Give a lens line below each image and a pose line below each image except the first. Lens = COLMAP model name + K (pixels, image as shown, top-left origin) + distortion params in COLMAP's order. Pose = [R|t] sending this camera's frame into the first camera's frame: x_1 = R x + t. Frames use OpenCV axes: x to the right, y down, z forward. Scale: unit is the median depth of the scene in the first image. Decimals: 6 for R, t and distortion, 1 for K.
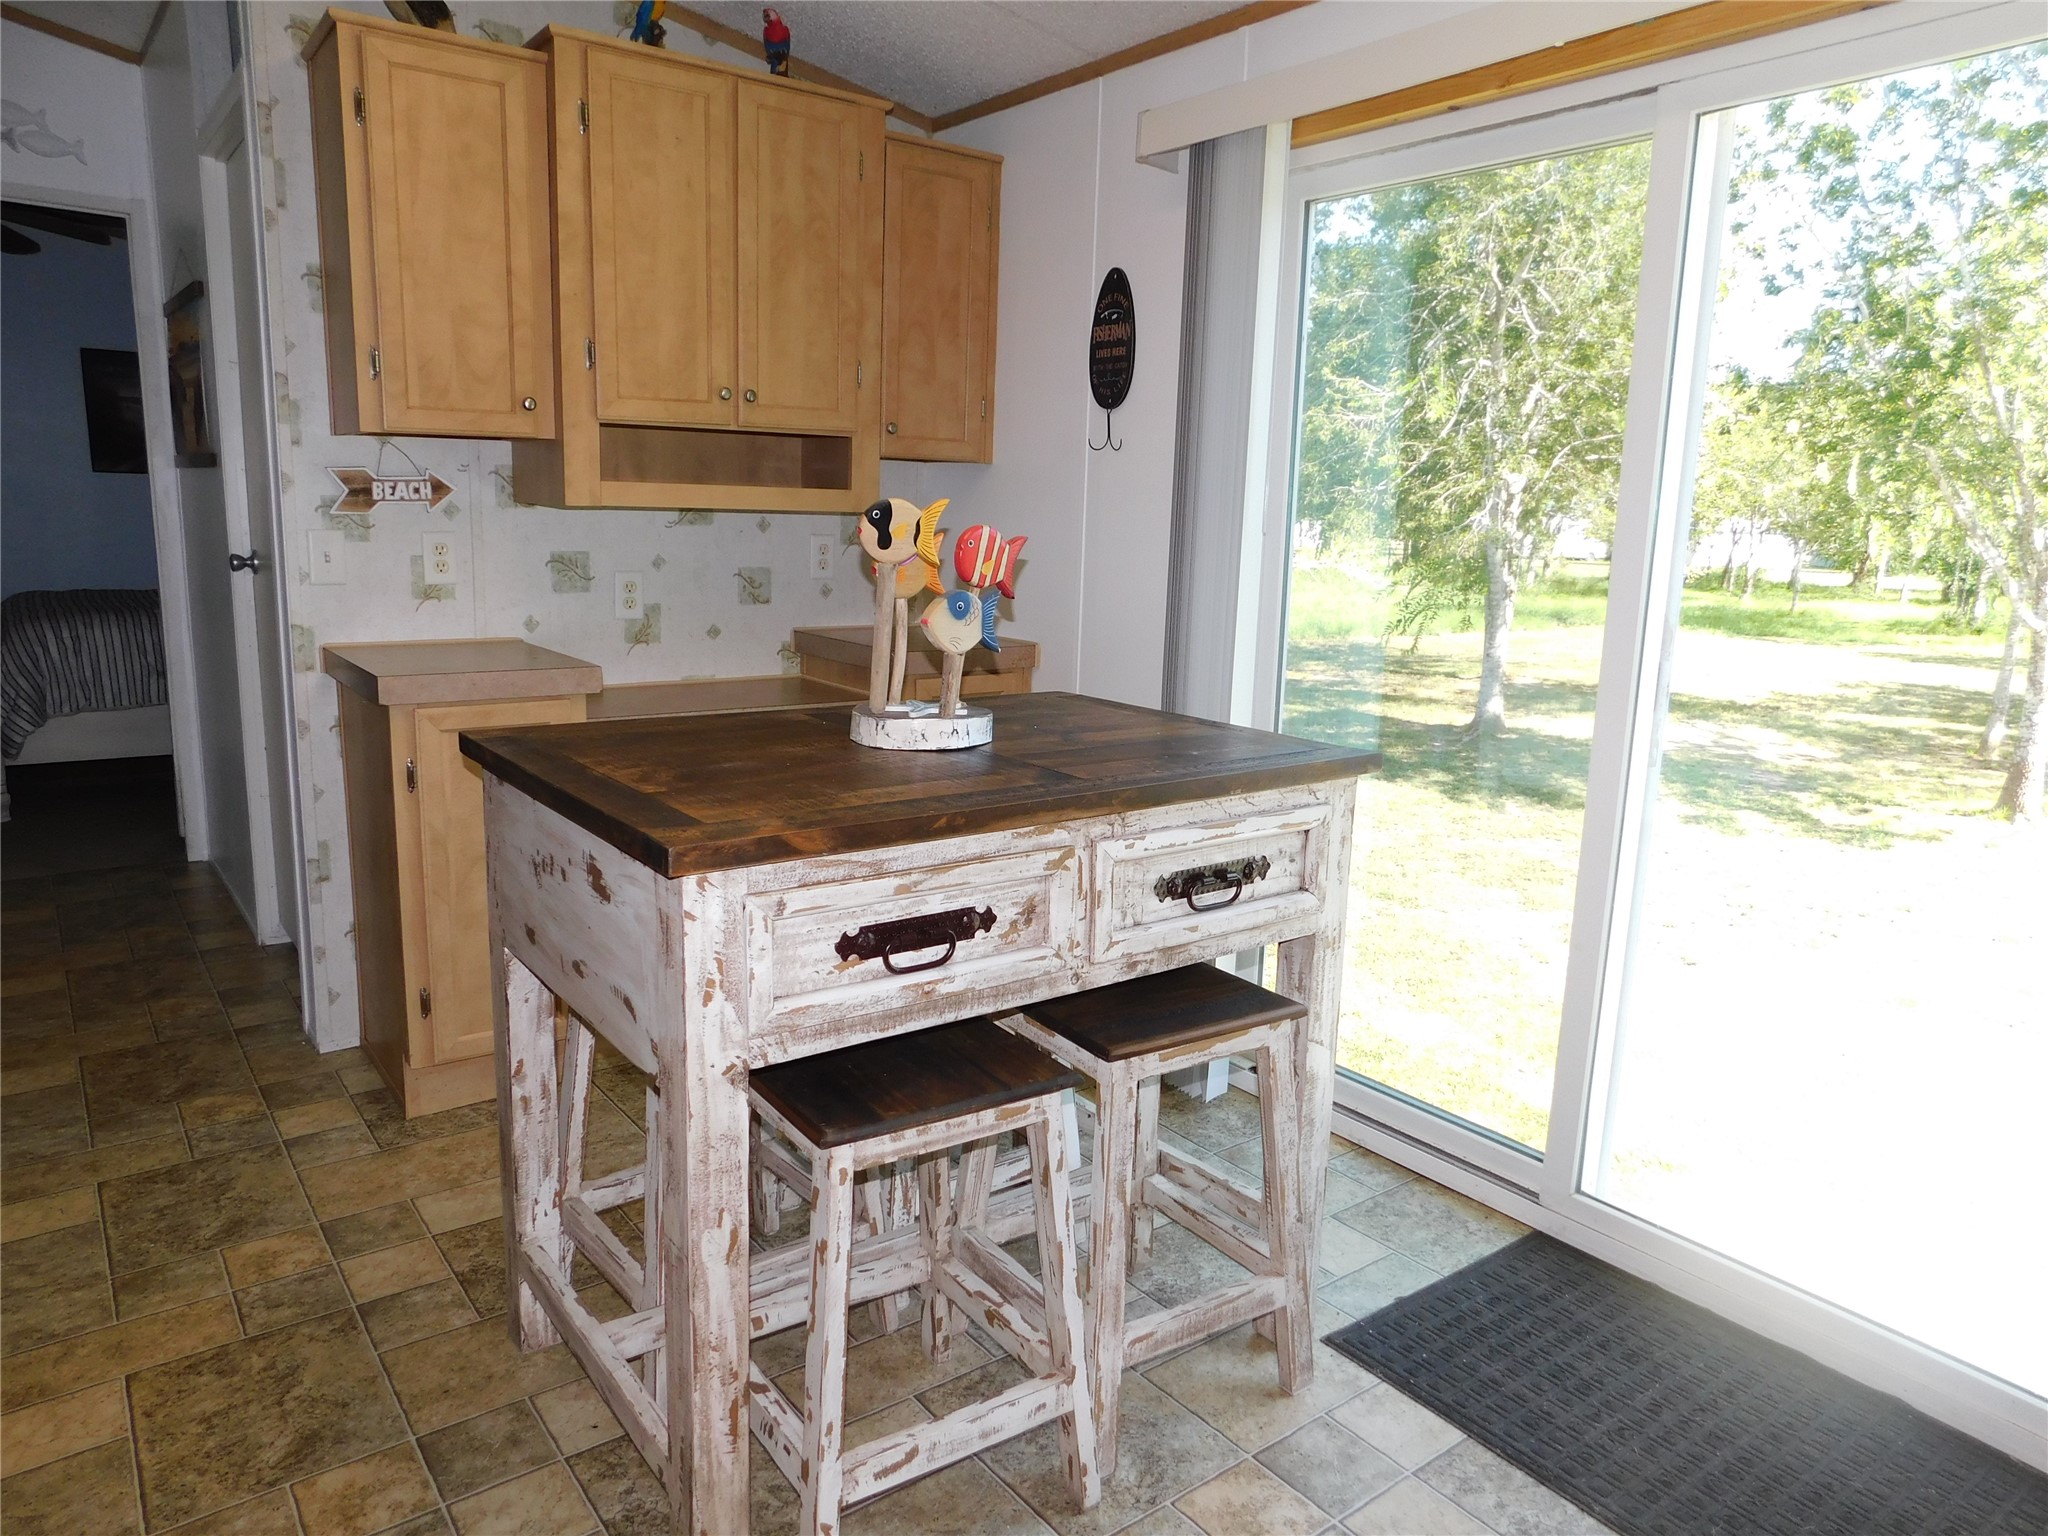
lens RADIAL K [[1358.8, 0, 1029.9], [0, 1358.8, 763.6], [0, 0, 1]] dist [-0.077321, 0.068298]
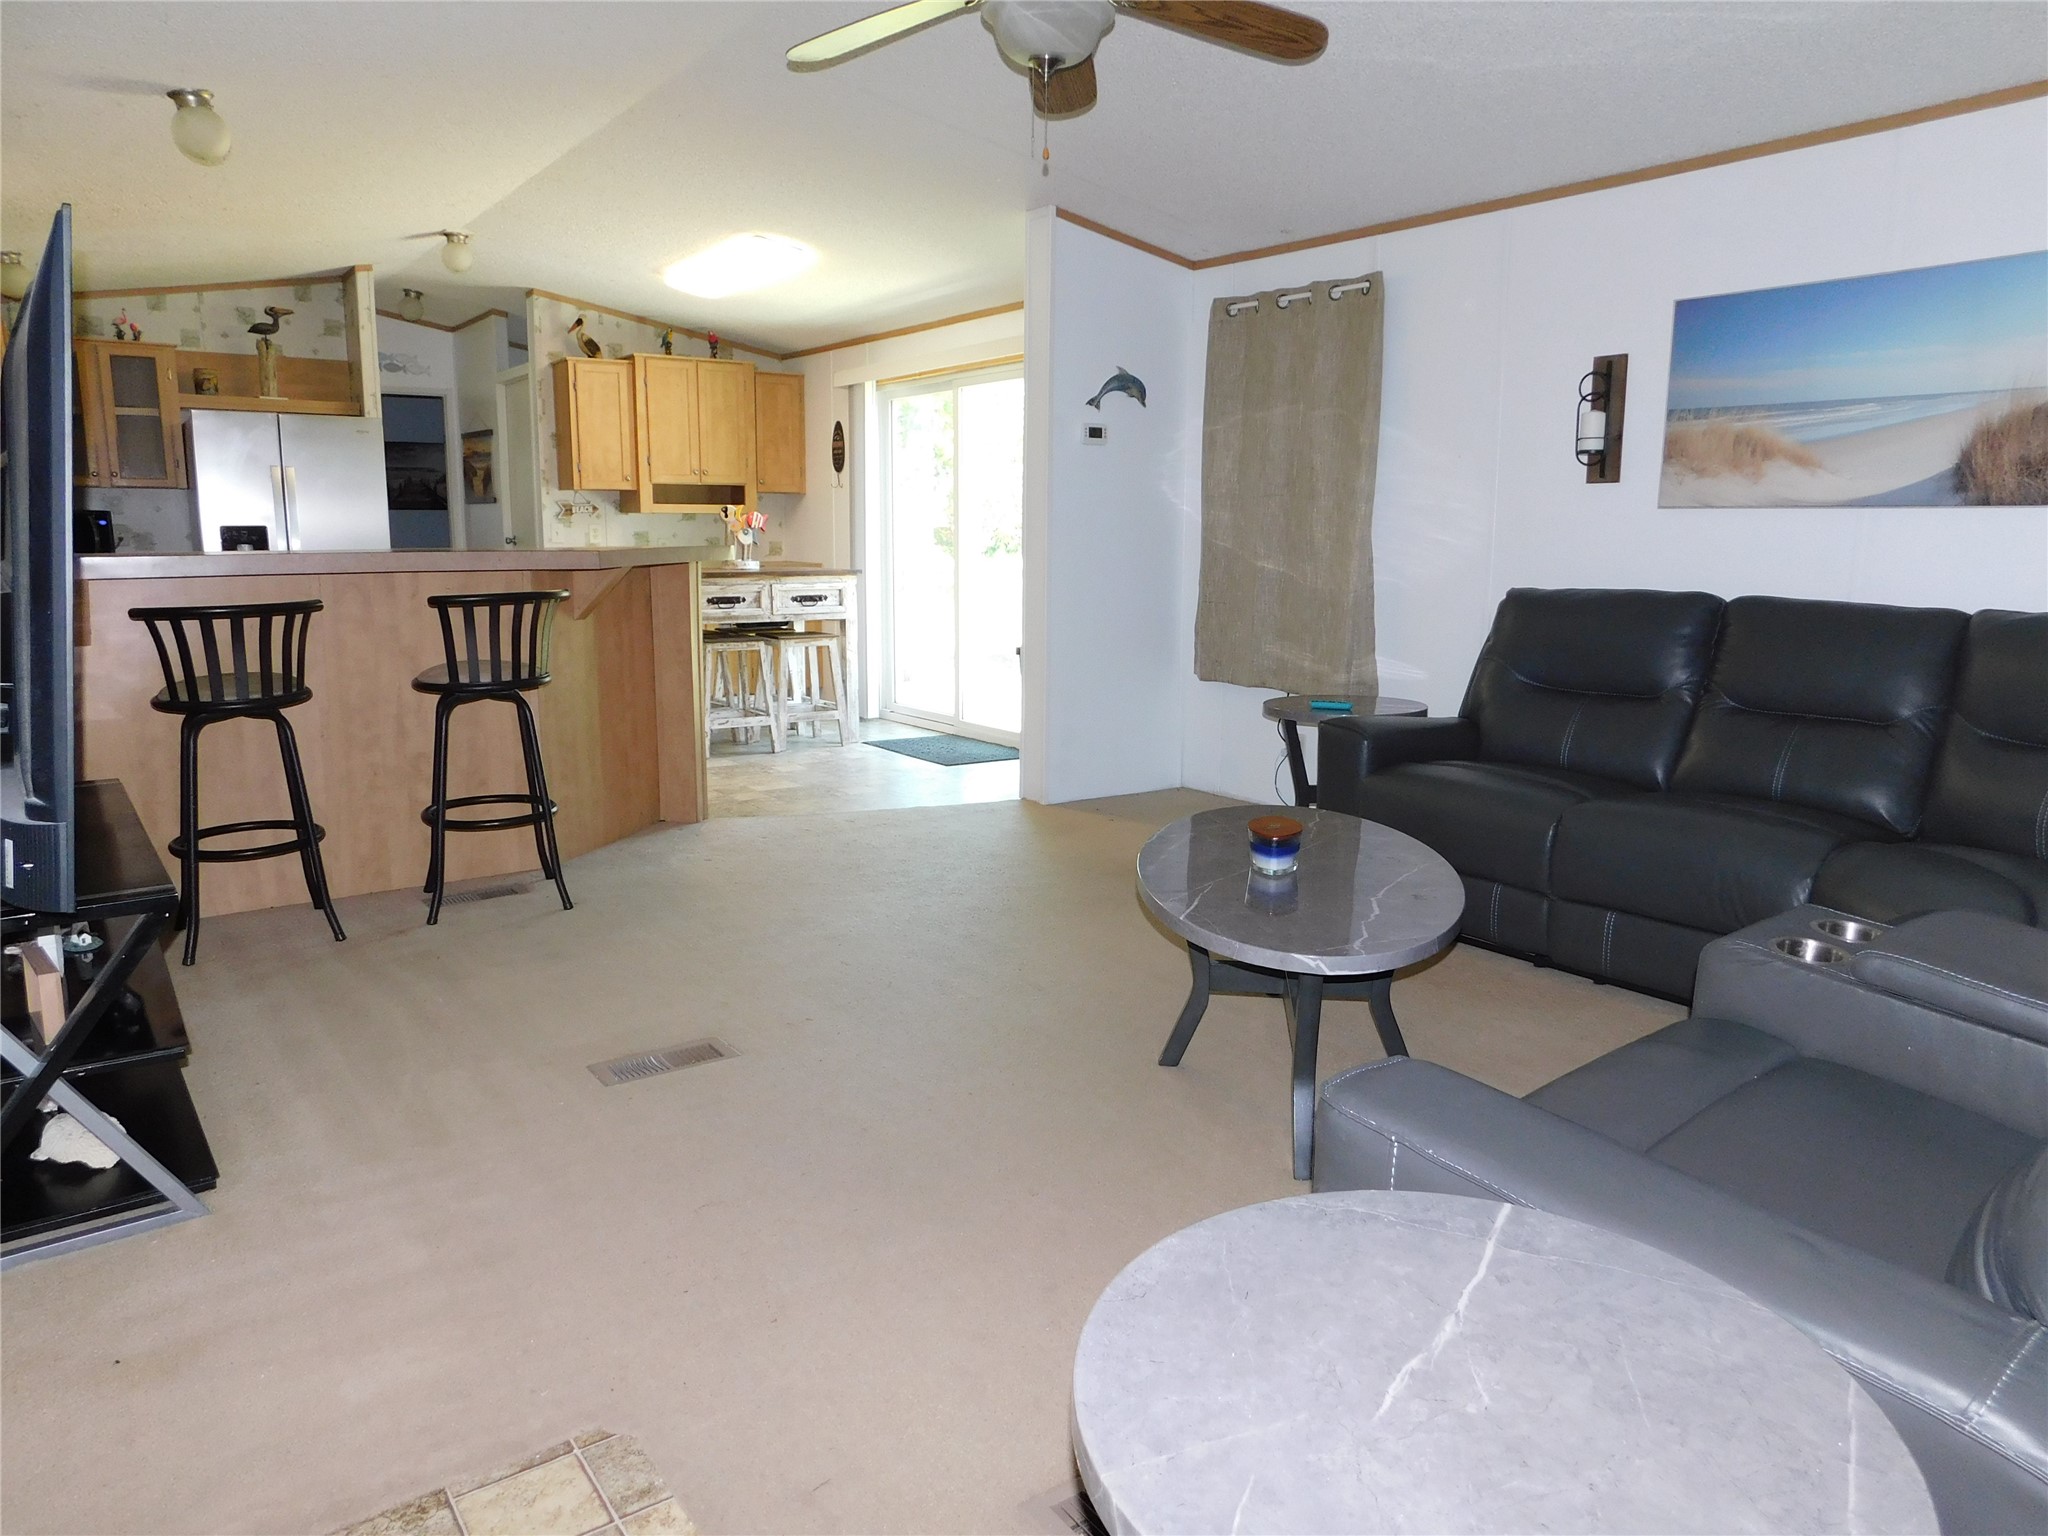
lens RADIAL K [[1358.8, 0, 1029.9], [0, 1358.8, 763.6], [0, 0, 1]] dist [-0.077321, 0.068298]
pose [[0.999365, -0.020055, -0.029451, 0.530645], [0.019618, 0.999694, -0.015045, 0.382381], [0.029744, 0.014458, 0.999453, -1.750101]]
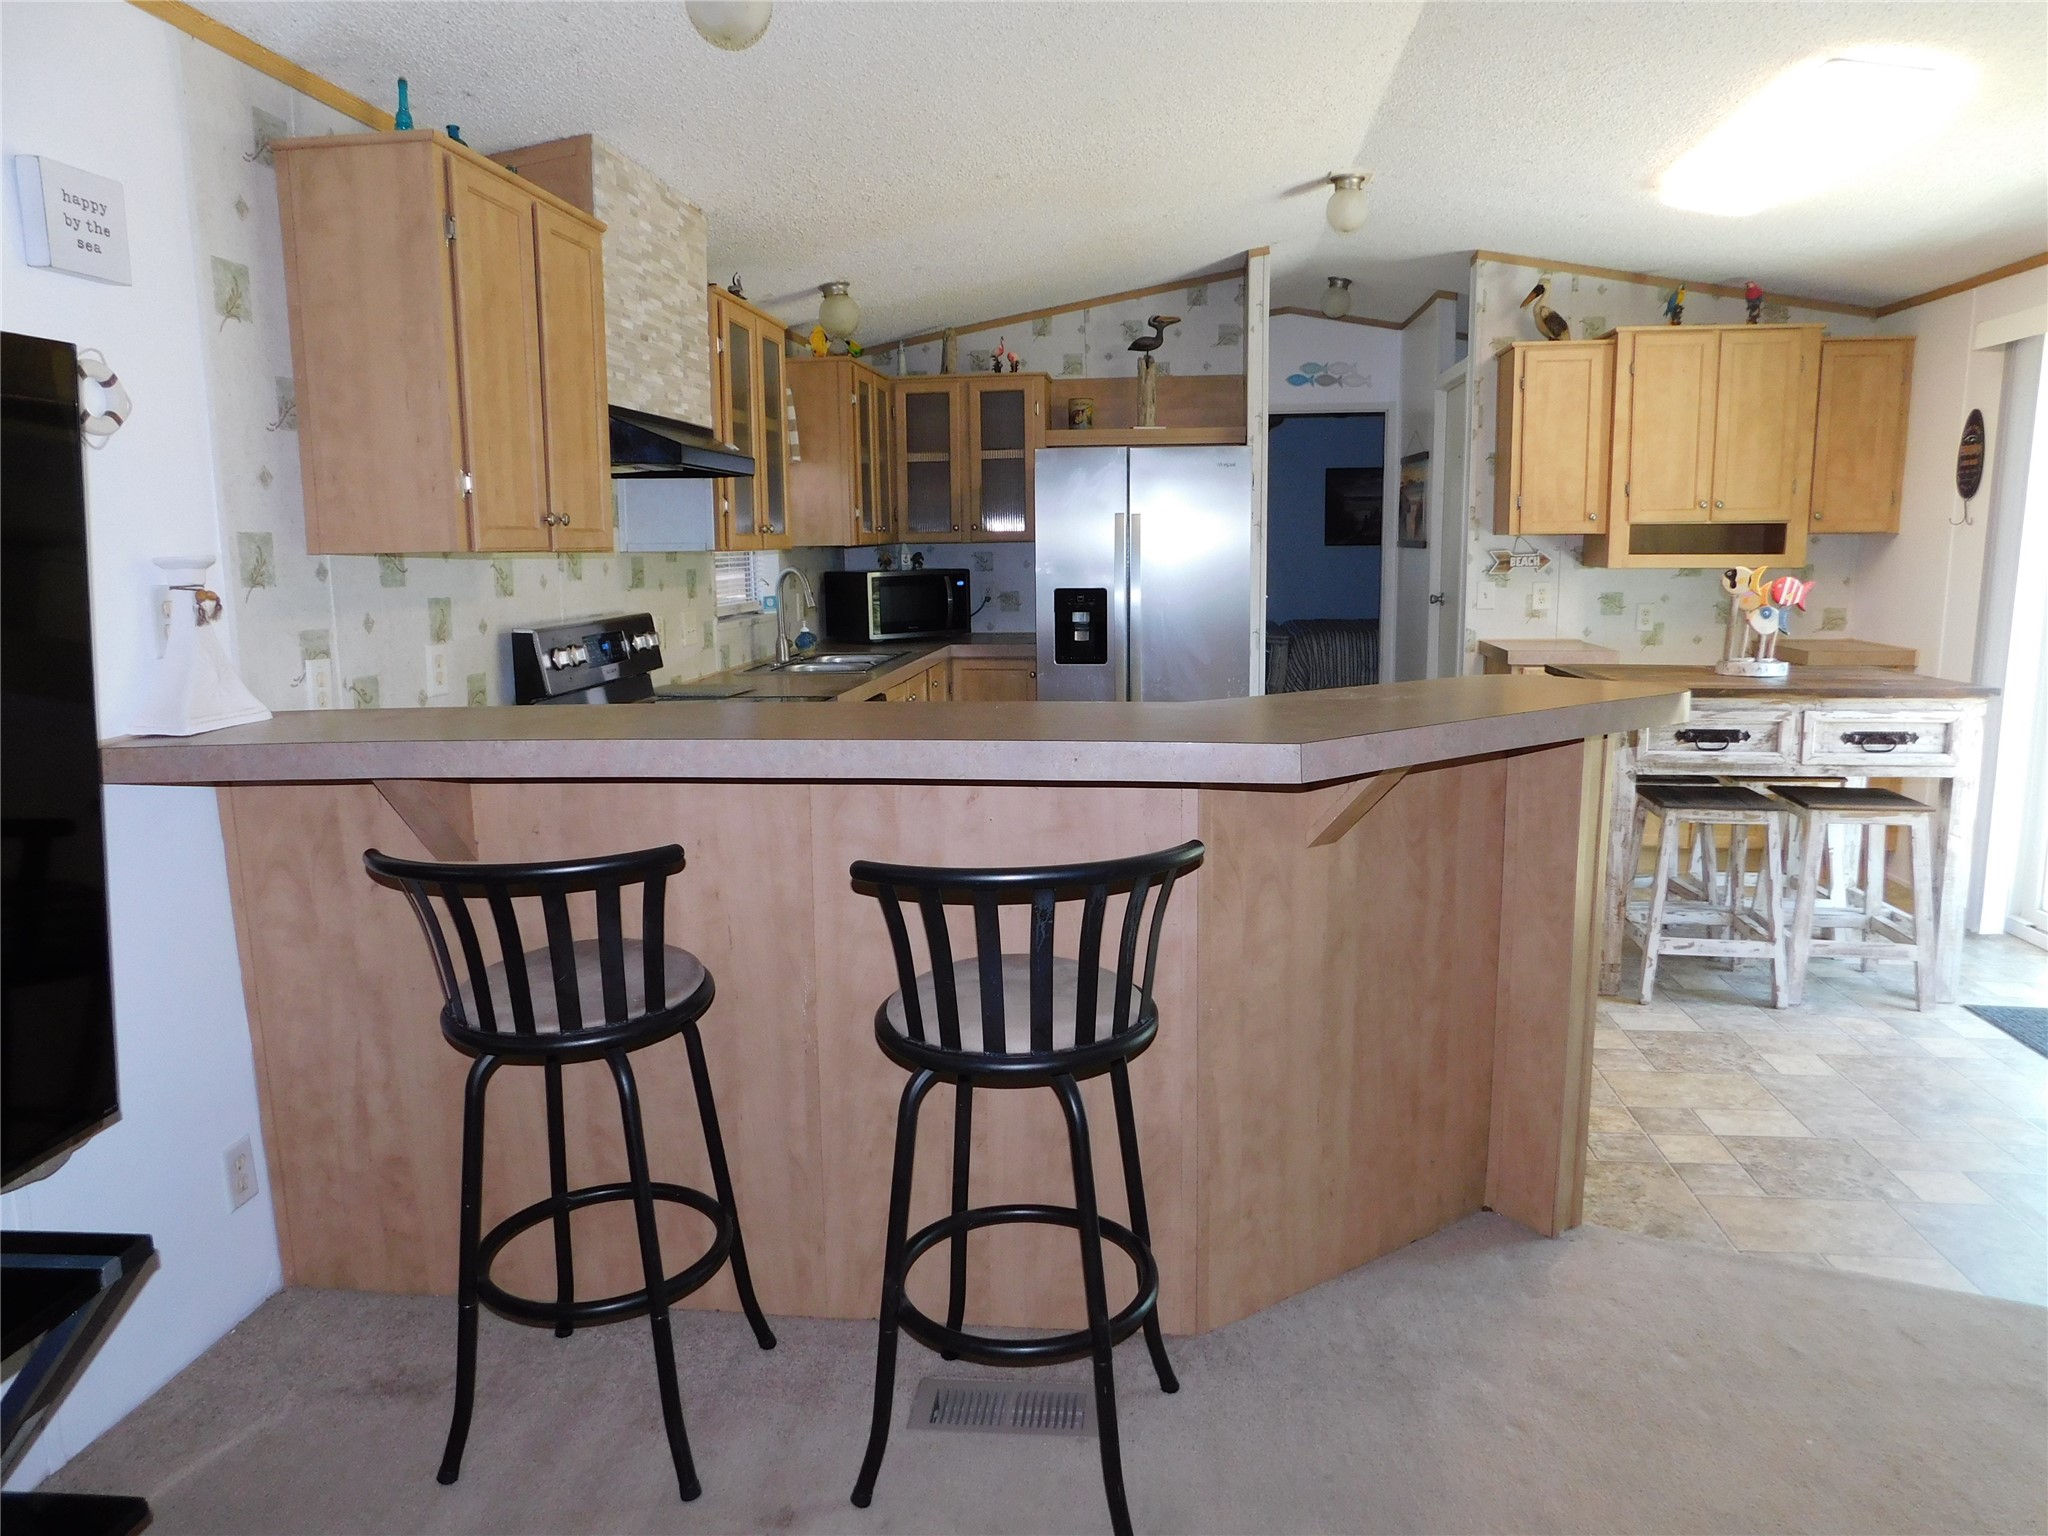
lens RADIAL K [[1358.8, 0, 1029.9], [0, 1358.8, 763.6], [0, 0, 1]] dist [-0.077321, 0.068298]
pose [[0.721017, 0.071688, -0.689200, 0.375659], [-0.095093, 0.995460, 0.004062, 0.147375], [0.686362, 0.062610, 0.724560, -0.881539]]
